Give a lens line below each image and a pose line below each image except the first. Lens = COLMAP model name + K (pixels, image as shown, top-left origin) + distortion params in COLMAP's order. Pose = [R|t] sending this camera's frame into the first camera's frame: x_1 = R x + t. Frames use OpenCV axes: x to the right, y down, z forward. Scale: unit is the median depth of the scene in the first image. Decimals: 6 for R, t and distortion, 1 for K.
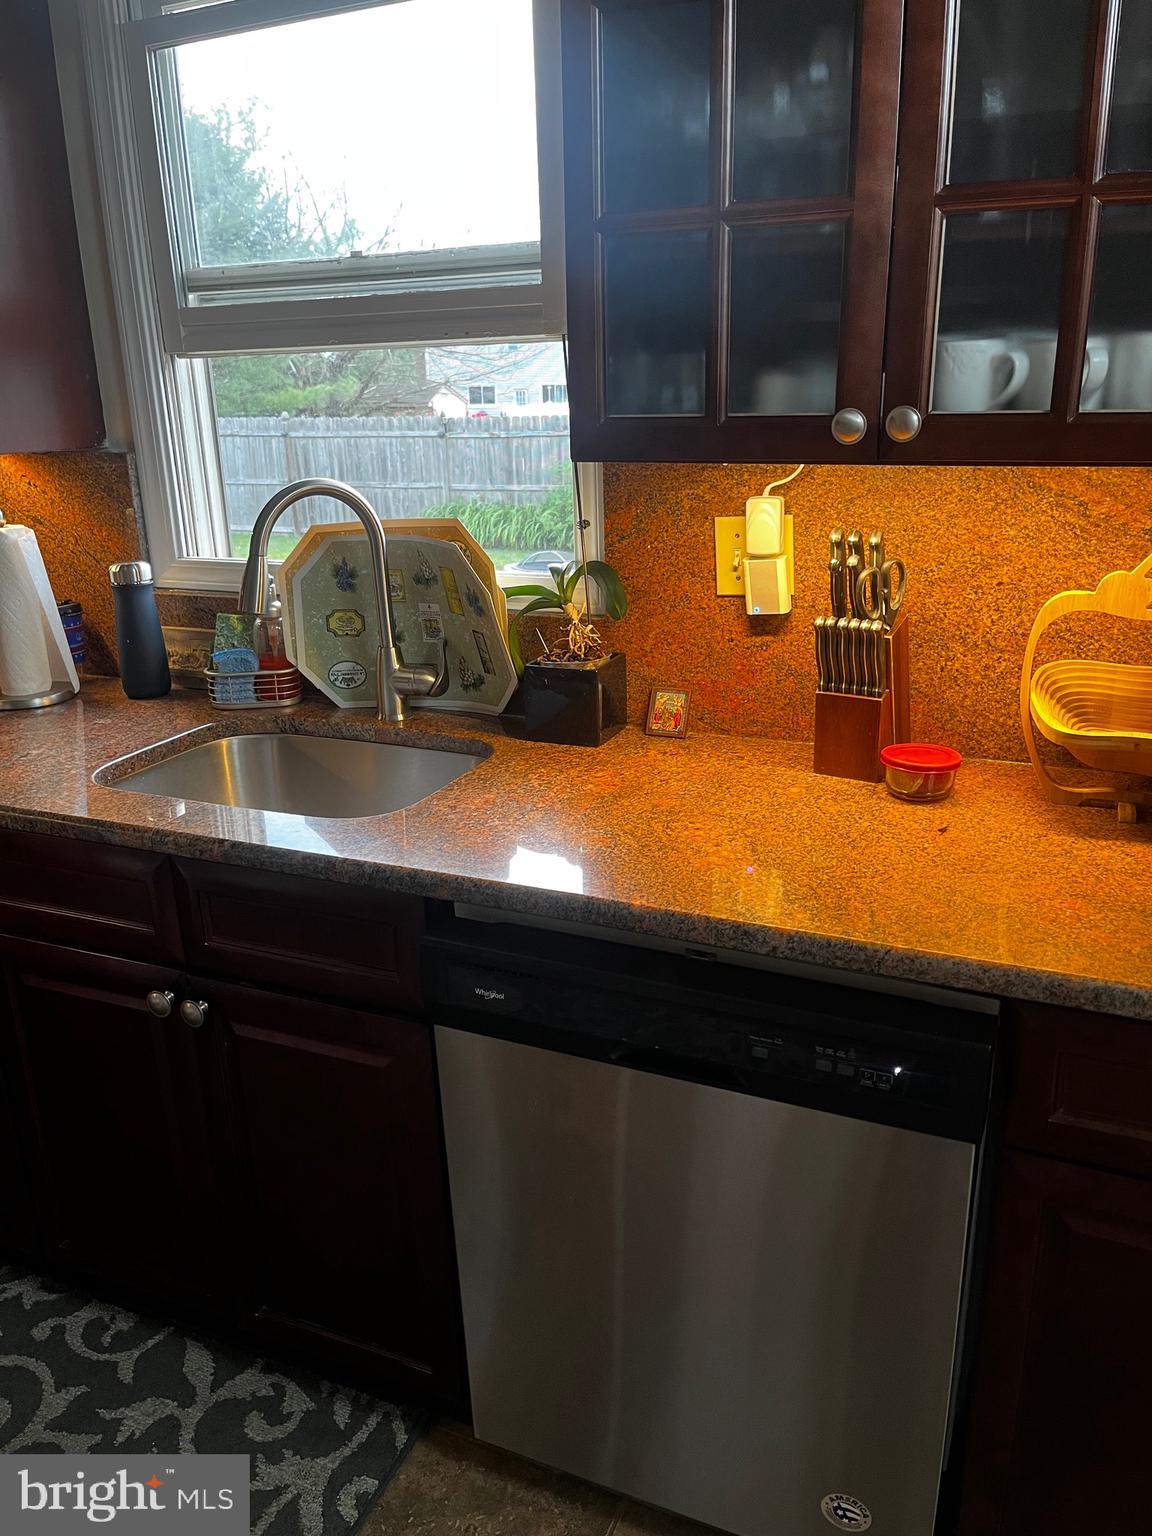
lens RADIAL K [[1176.4, 0, 574.6], [0, 1176.4, 761.7], [0, 0, 1]] dist [0.061875, -0.012532]
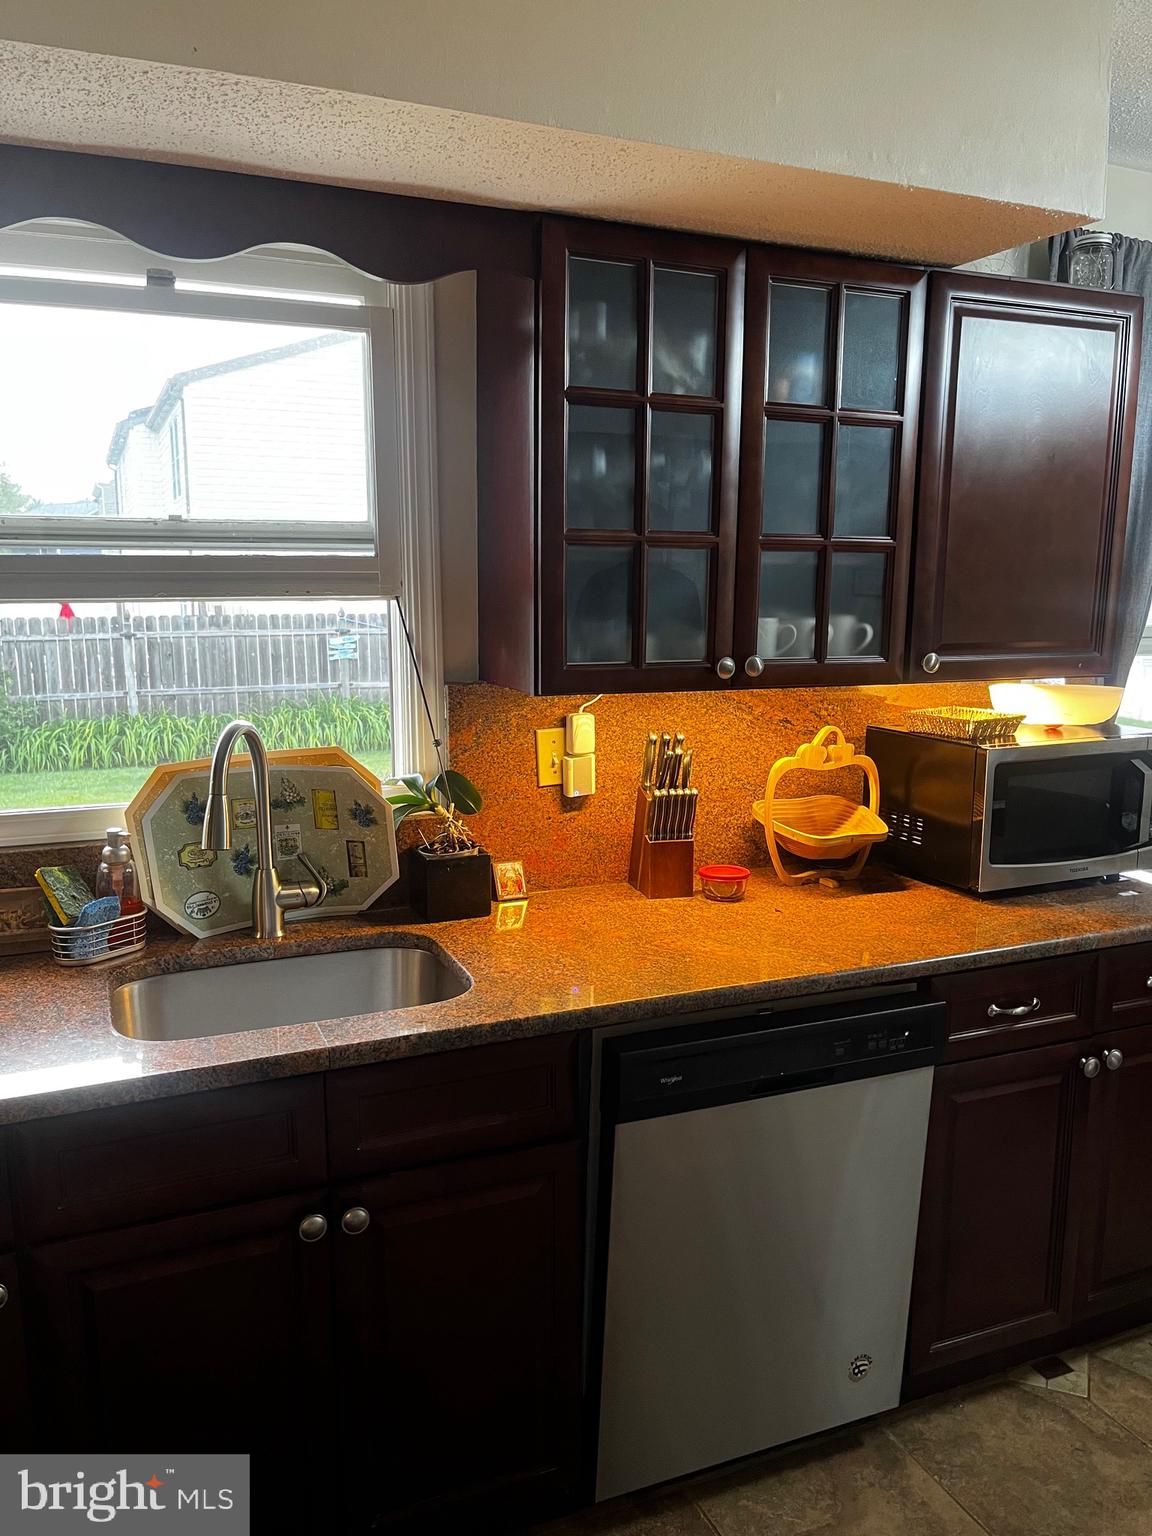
lens RADIAL K [[1176.4, 0, 573.2], [0, 1176.4, 776.6], [0, 0, 1]] dist [0.061875, -0.012532]
pose [[0.682868, -0.096113, 0.724191, -0.795627], [0.204475, 0.976832, -0.063164, -0.058599], [-0.701342, 0.191211, 0.686700, 0.055221]]
